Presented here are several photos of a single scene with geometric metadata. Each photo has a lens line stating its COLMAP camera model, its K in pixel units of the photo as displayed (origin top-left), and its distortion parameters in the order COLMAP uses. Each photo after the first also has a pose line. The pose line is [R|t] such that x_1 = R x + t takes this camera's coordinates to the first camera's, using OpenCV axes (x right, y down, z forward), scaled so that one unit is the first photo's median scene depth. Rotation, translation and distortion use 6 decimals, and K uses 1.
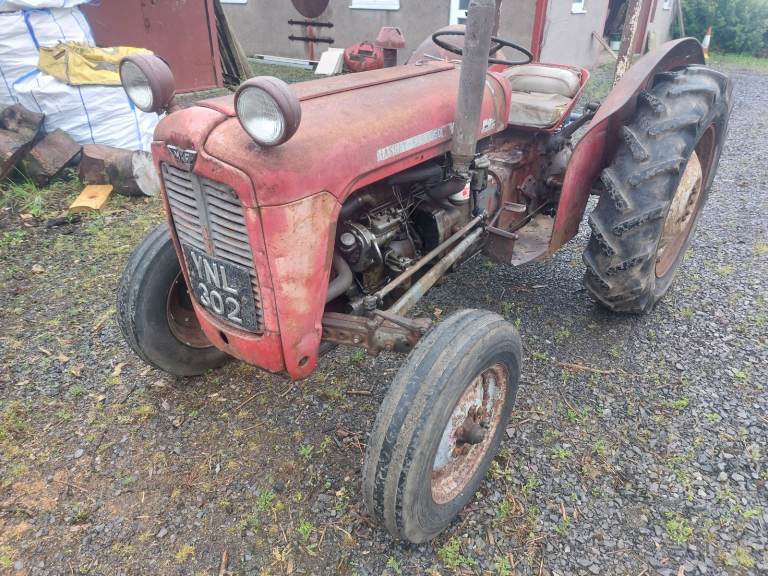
lens RADIAL K [[548.9, 0, 382.2], [0, 548.9, 282.5], [0, 0, 1]] dist [0.070700, -0.065446]
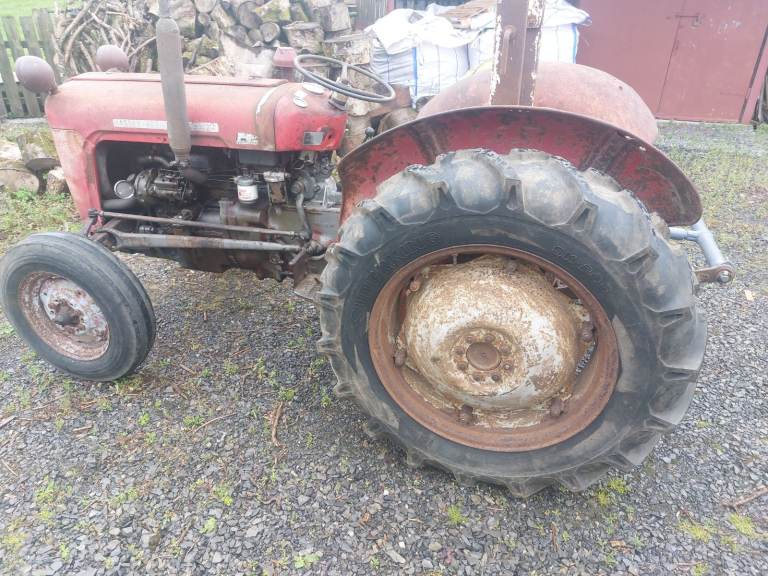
lens RADIAL K [[548.9, 0, 388.1], [0, 548.9, 284.1], [0, 0, 1]] dist [0.070700, -0.065446]
pose [[0.366689, 0.423021, -0.828608, 0.369052], [-0.440257, 0.863512, 0.246011, -0.119824], [0.819581, 0.274591, 0.502878, 0.211131]]
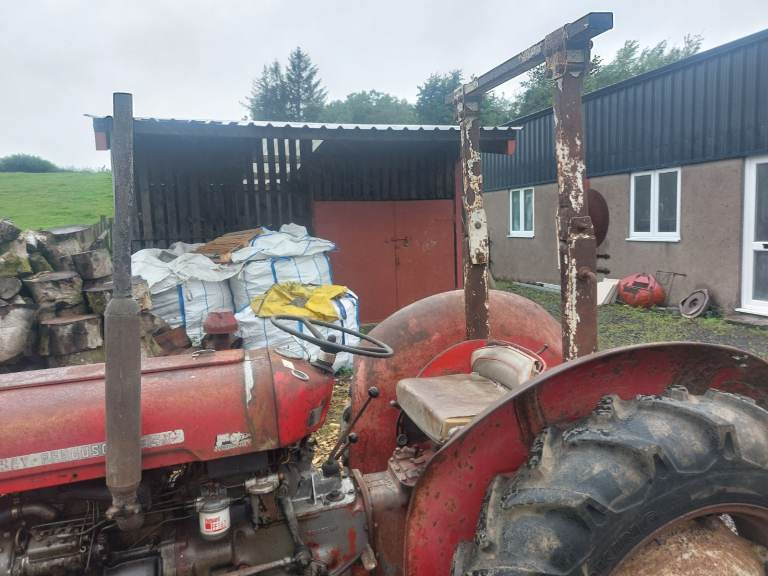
lens RADIAL K [[548.9, 0, 381.2], [0, 548.9, 273.3], [0, 0, 1]] dist [0.070700, -0.065446]
pose [[0.801106, 0.015459, -0.598322, 0.224515], [-0.238063, 0.925417, -0.294837, -0.089904], [0.549140, 0.378634, 0.745038, 0.128226]]
